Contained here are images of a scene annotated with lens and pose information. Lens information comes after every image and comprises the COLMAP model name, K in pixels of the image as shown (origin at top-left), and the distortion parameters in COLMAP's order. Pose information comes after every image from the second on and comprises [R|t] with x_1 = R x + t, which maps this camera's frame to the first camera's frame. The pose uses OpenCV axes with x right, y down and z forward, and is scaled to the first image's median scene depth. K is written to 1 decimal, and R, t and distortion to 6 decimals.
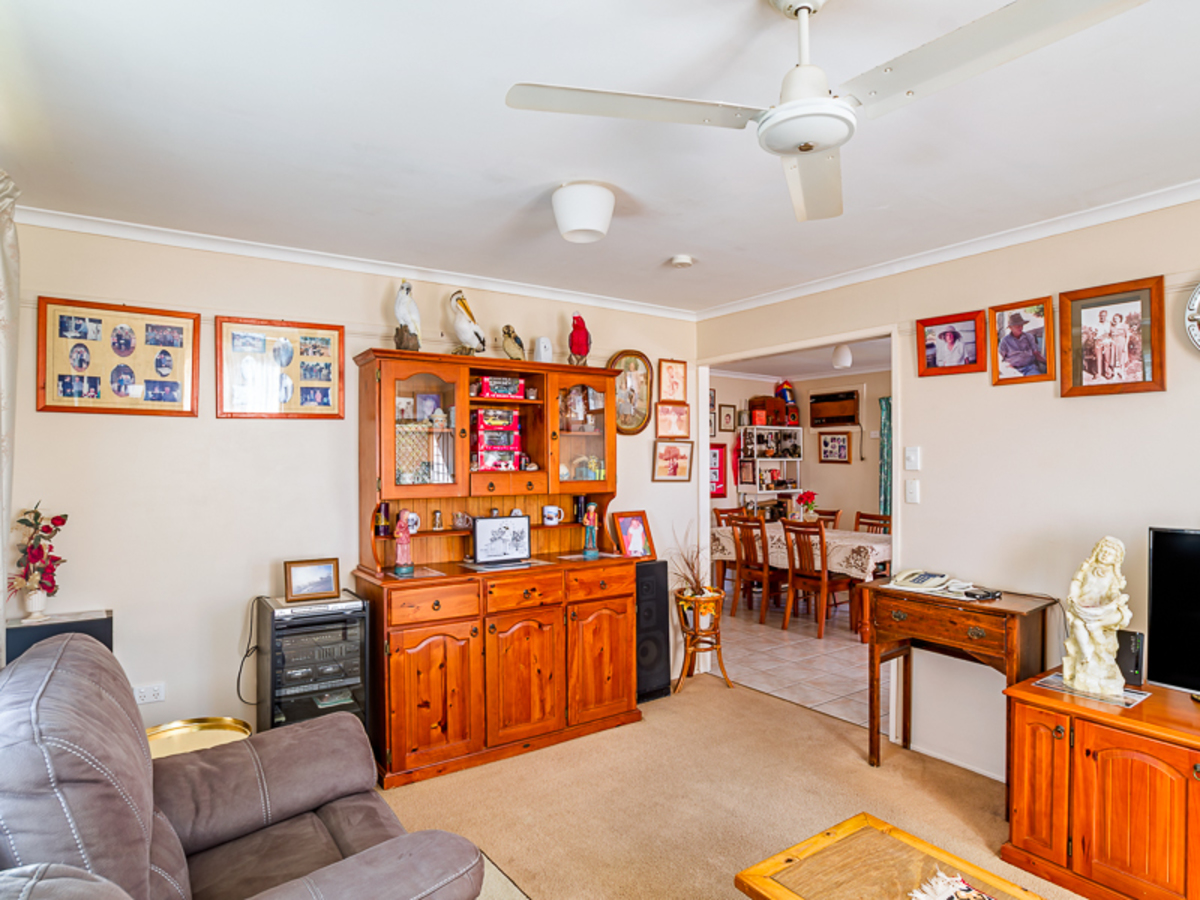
lens RADIAL K [[681.6, 0, 599.6], [0, 681.6, 458.6], [0, 0, 1]] dist [0.001727, 0.000438]
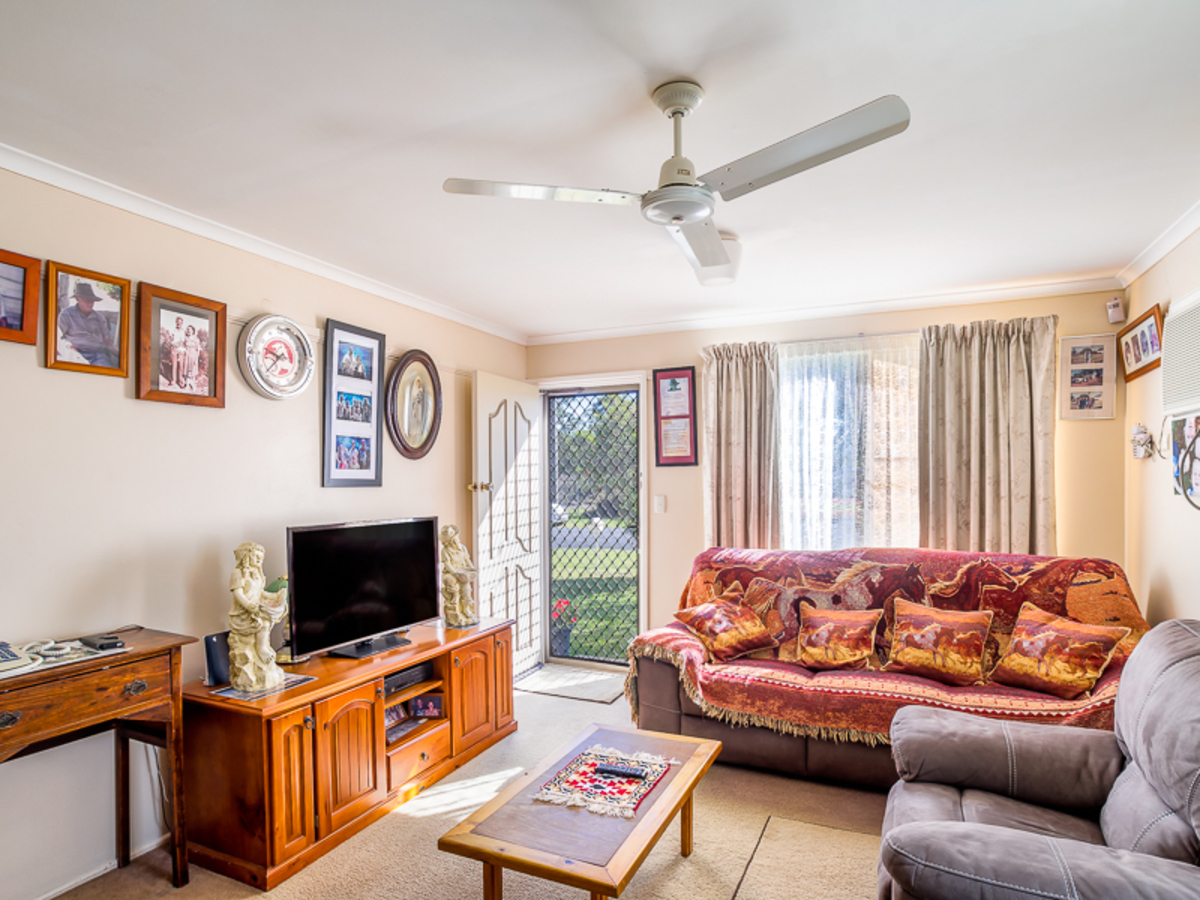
lens RADIAL K [[681.6, 0, 599.3], [0, 681.6, 451.3], [0, 0, 1]] dist [0.001727, 0.000438]
pose [[-0.502570, 0.032293, 0.863933, -0.396765], [-0.007405, 0.999105, -0.041654, 0.010845], [-0.864505, -0.027331, -0.501881, 0.950611]]
